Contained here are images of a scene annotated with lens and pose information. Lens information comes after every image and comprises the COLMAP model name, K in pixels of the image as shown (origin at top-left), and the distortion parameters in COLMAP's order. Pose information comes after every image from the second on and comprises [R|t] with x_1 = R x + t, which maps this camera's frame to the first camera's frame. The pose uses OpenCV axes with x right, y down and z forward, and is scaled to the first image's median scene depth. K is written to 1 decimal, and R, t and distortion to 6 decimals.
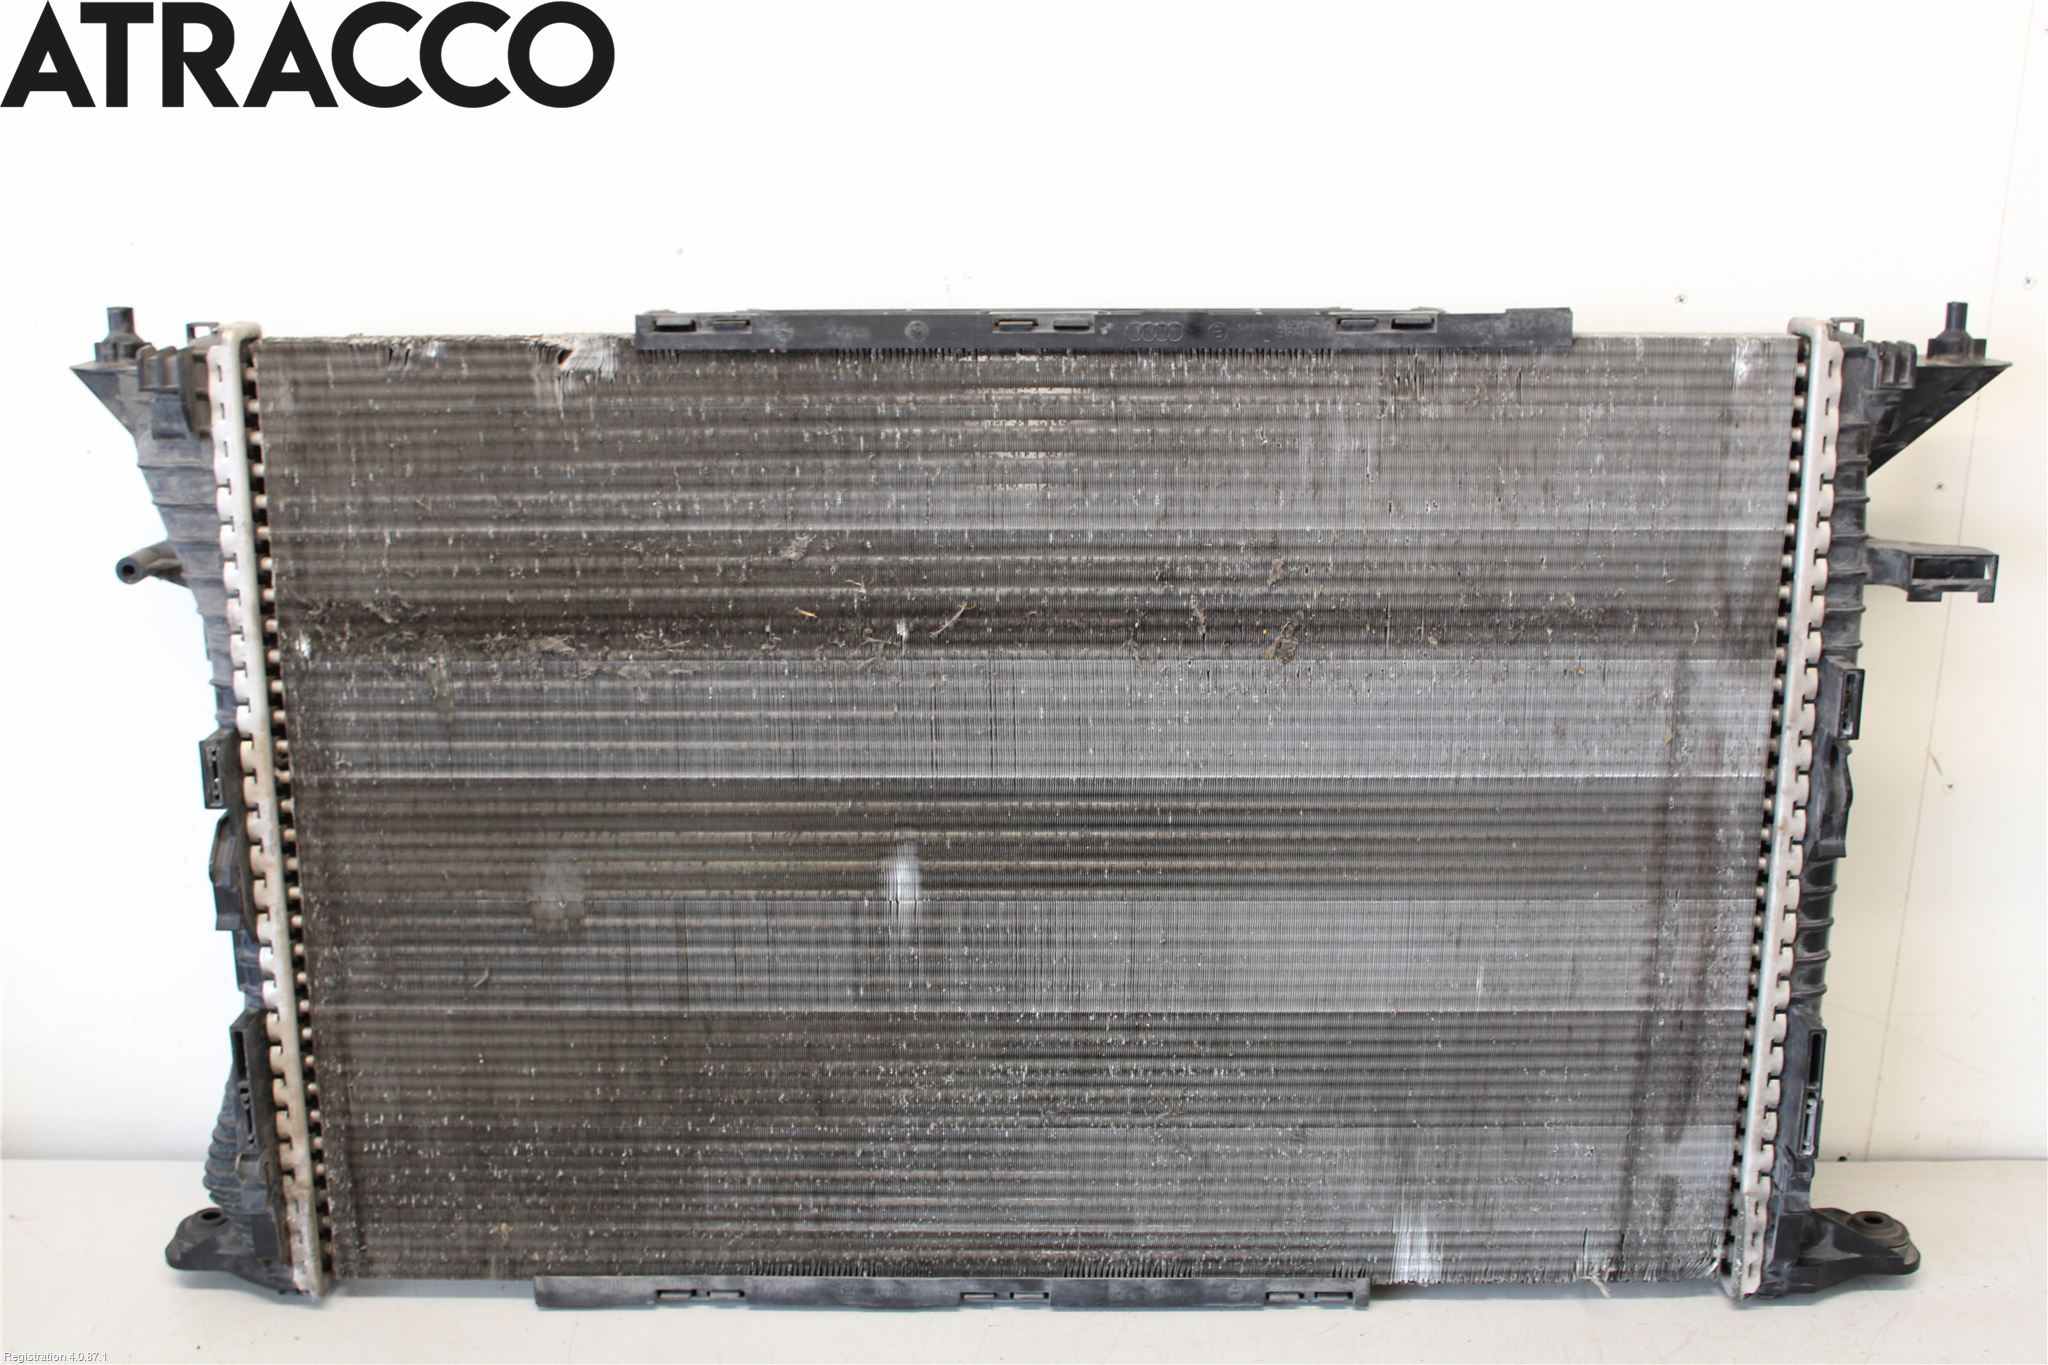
lens RADIAL K [[2315.8, 0, 1020.7], [0, 2315.8, 688.5], [0, 0, 1]] dist [-0.063570, 0.000000]
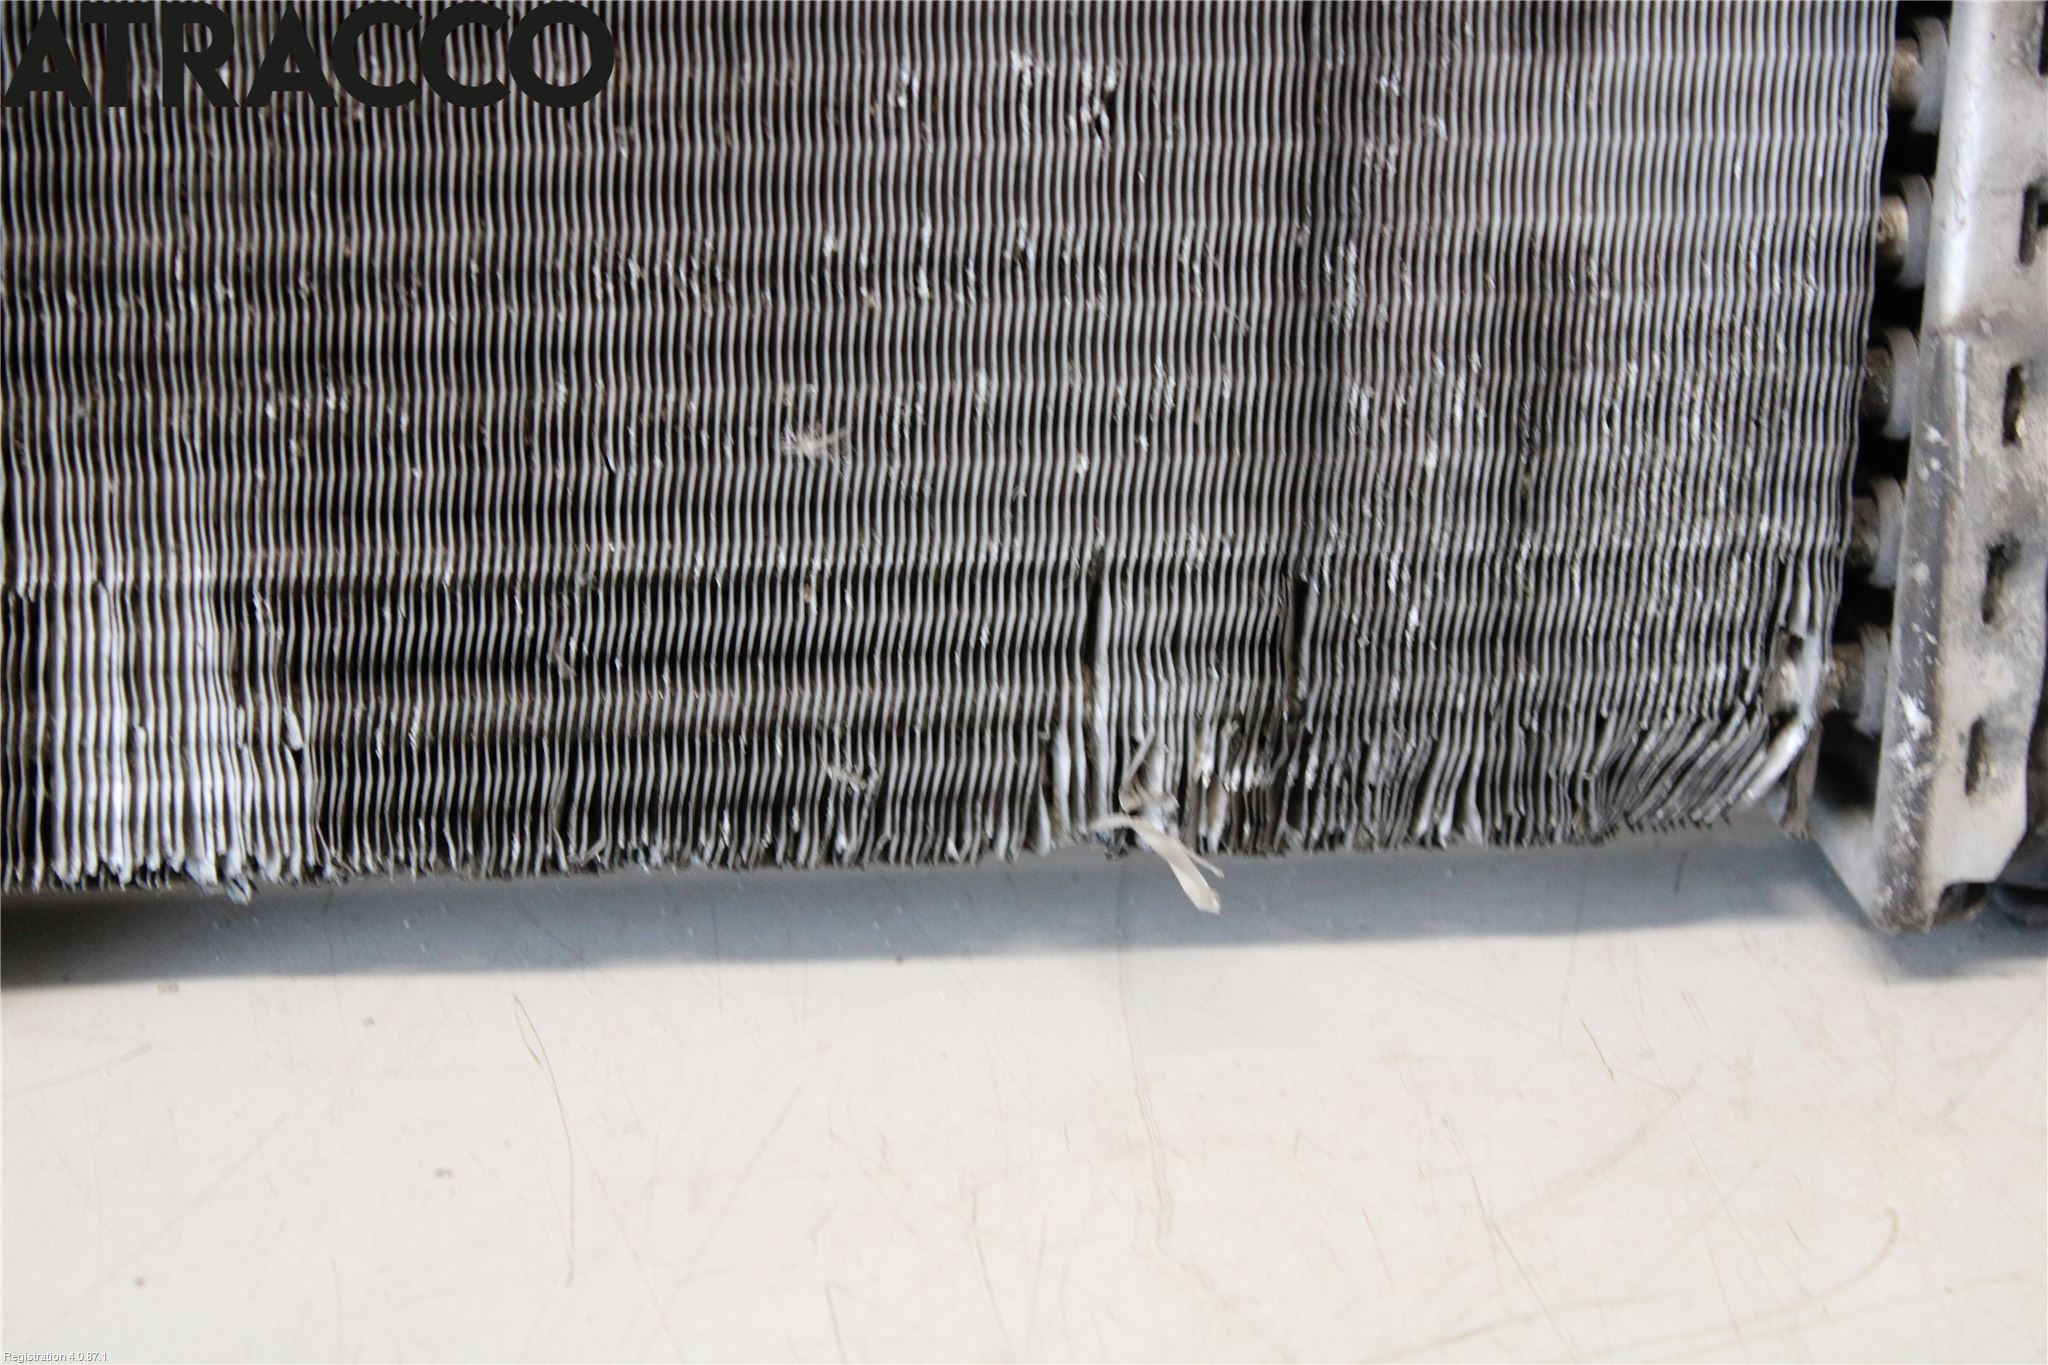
lens RADIAL K [[5289.3, 0, 1023.6], [0, 5289.3, 682.3], [0, 0, 1]] dist [0.147082, 0.000000]
pose [[0.990899, -0.026783, 0.131912, 0.147923], [0.009748, 0.991710, 0.128129, 0.153534], [-0.134250, -0.125677, 0.982946, 0.469230]]
